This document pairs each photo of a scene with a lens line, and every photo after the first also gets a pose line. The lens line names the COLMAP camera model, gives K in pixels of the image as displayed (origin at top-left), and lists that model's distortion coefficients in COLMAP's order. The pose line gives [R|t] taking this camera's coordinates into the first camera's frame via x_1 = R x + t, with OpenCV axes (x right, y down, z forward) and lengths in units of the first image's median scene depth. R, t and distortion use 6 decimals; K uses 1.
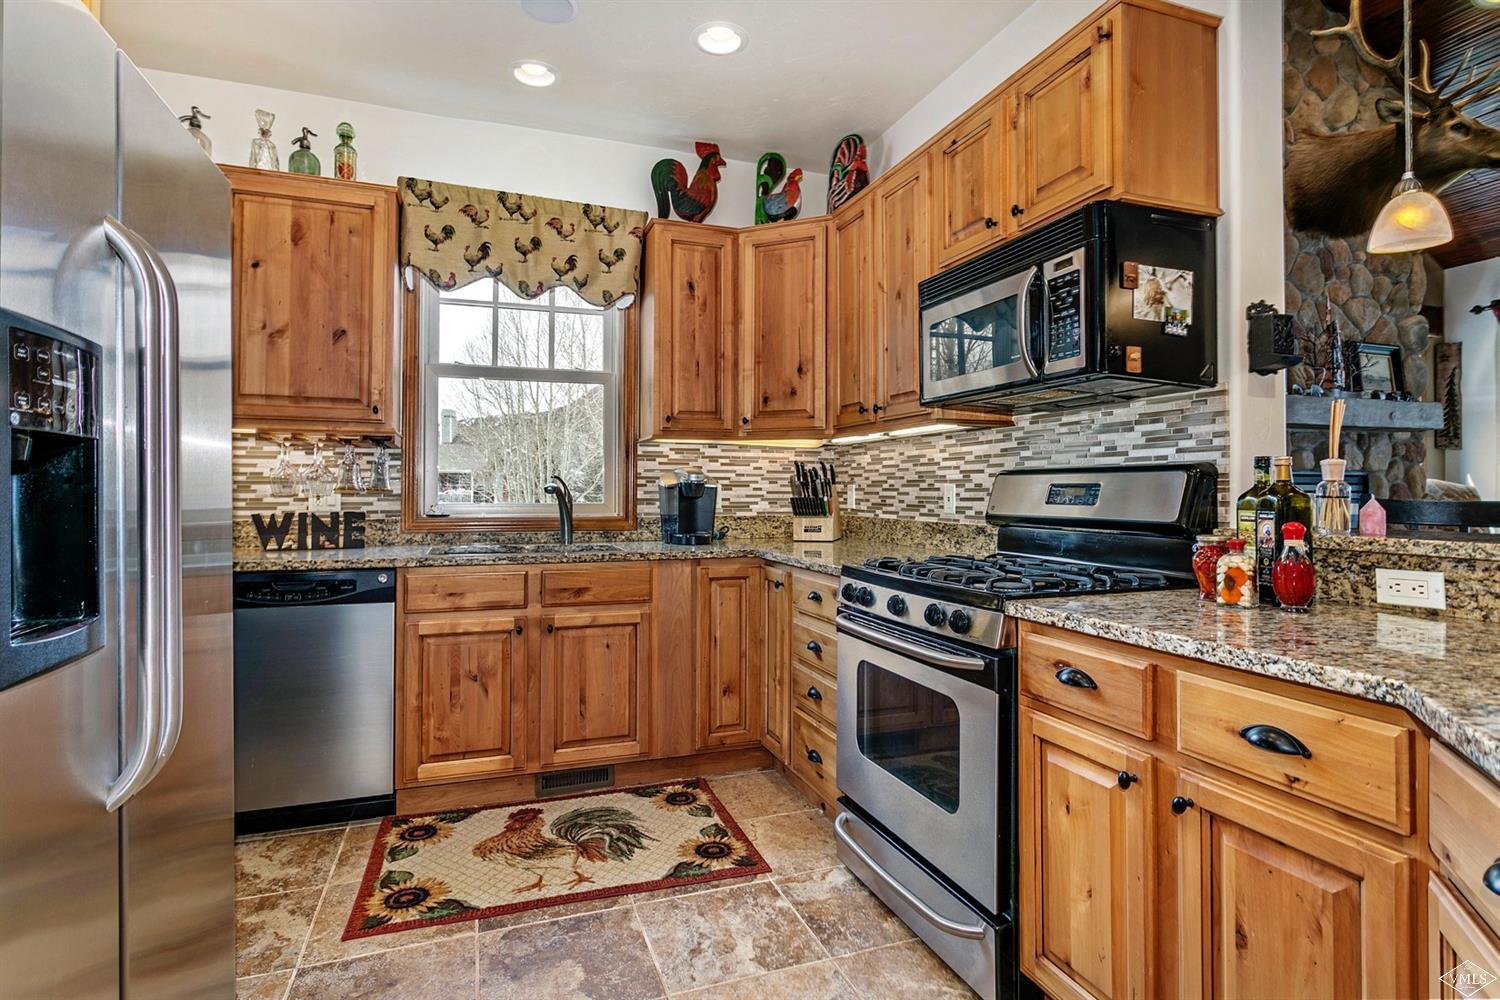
lens RADIAL K [[797.7, 0, 752.0], [0, 797.7, 487.3], [0, 0, 1]] dist [-0.005180, 0.000604]
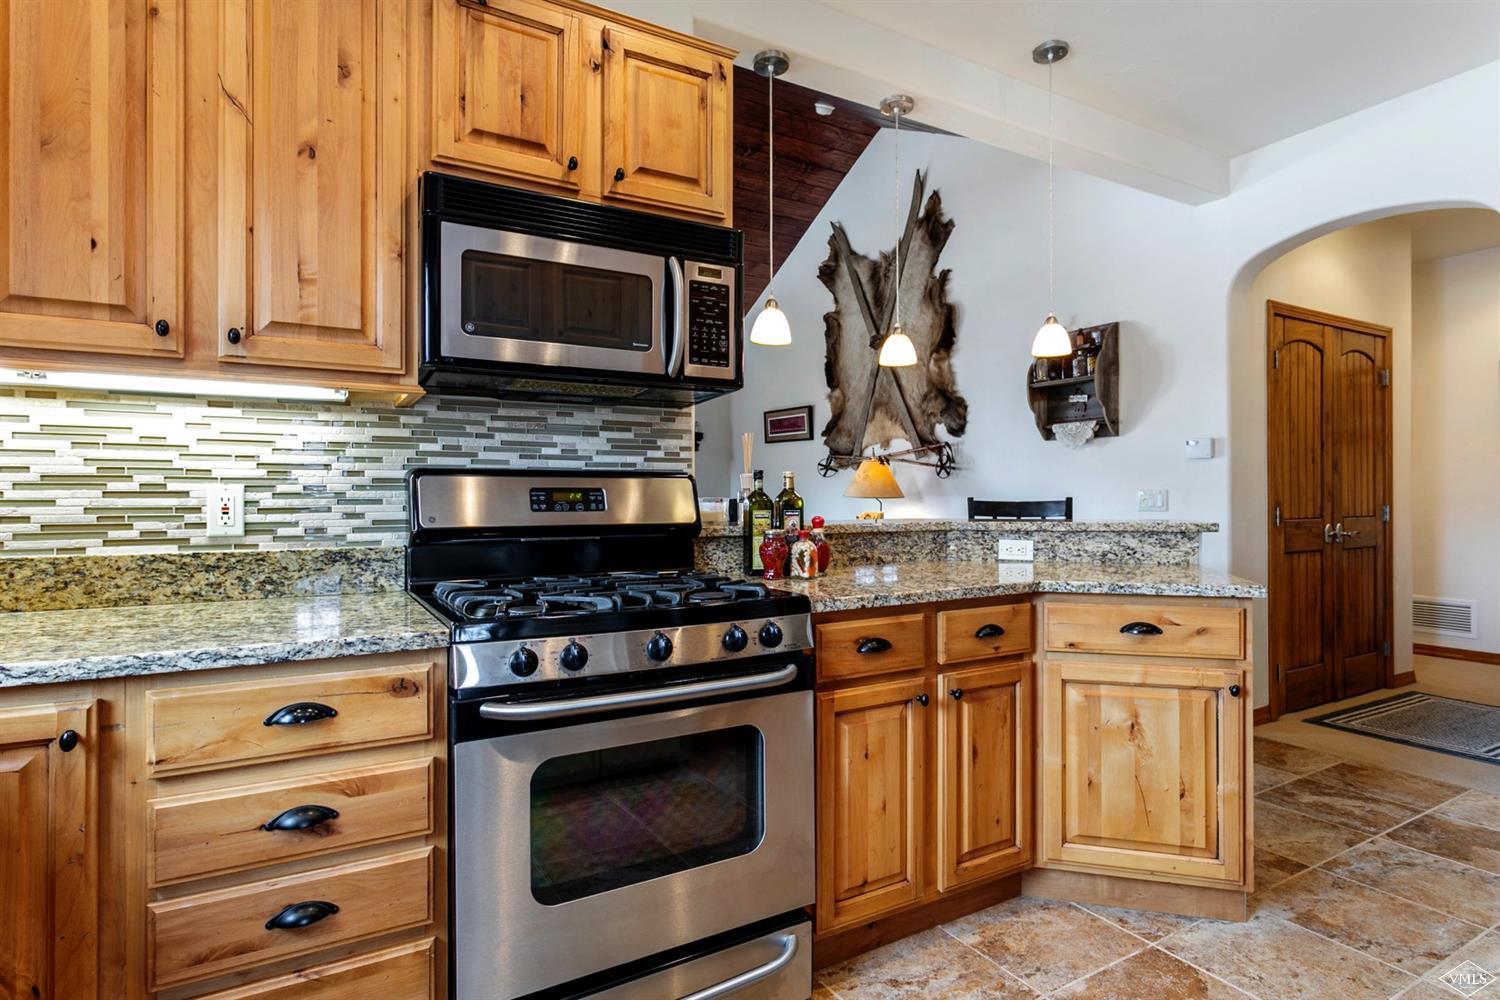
lens RADIAL K [[797.7, 0, 749.4], [0, 797.7, 503.0], [0, 0, 1]] dist [-0.005180, 0.000604]
pose [[-0.197258, -0.006848, 0.980328, -0.522045], [-0.001949, 0.999976, 0.006593, 0.006156], [-0.980350, -0.000611, -0.197266, 0.970024]]
